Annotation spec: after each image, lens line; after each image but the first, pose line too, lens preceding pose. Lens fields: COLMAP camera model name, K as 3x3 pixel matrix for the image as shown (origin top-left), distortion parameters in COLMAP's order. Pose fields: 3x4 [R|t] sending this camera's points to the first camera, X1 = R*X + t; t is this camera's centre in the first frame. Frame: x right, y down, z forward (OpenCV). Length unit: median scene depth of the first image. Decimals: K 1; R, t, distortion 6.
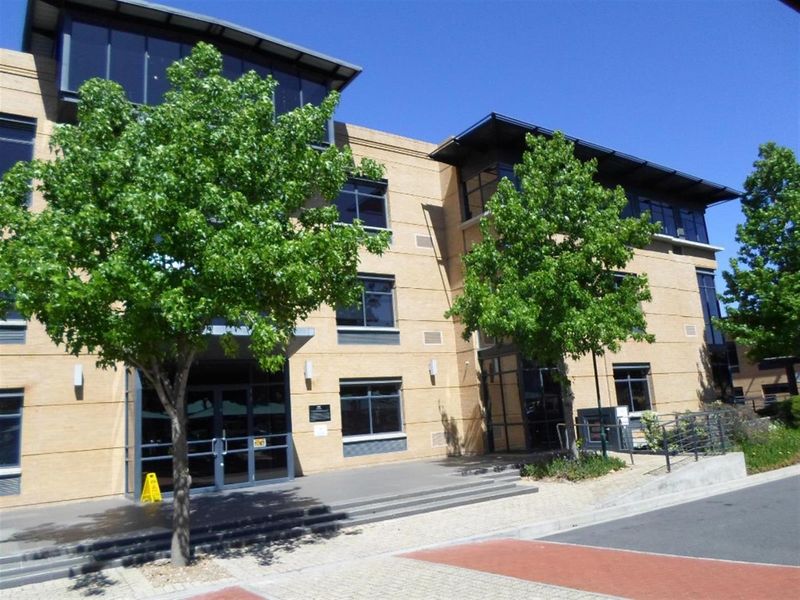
lens RADIAL K [[605.5, 0, 397.2], [0, 605.5, 297.8], [0, 0, 1]] dist [-0.028103, -0.001642]
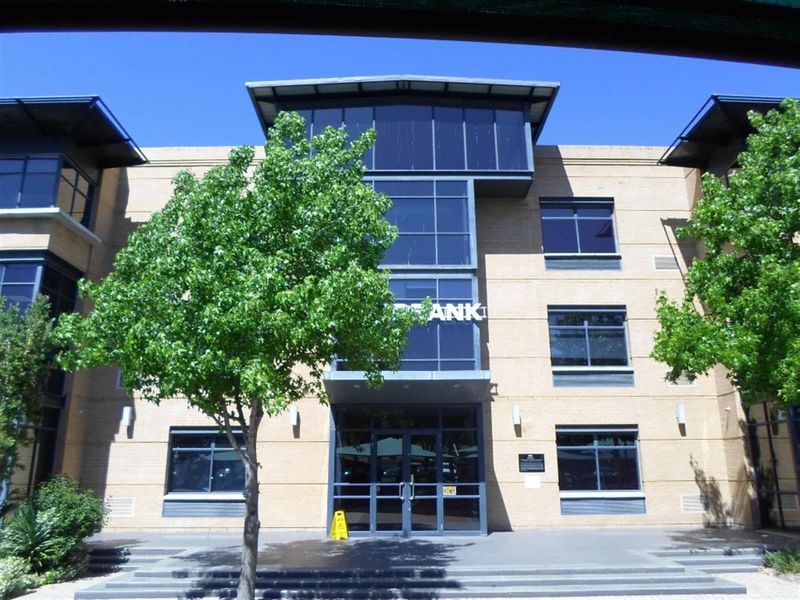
lens RADIAL K [[605.5, 0, 396.0], [0, 605.5, 298.9], [0, 0, 1]] dist [-0.028103, -0.001642]
pose [[0.840205, -0.079067, -0.536474, 0.201911], [0.046033, 0.996142, -0.074720, 0.002812], [0.540312, 0.038085, 0.840603, 0.109729]]
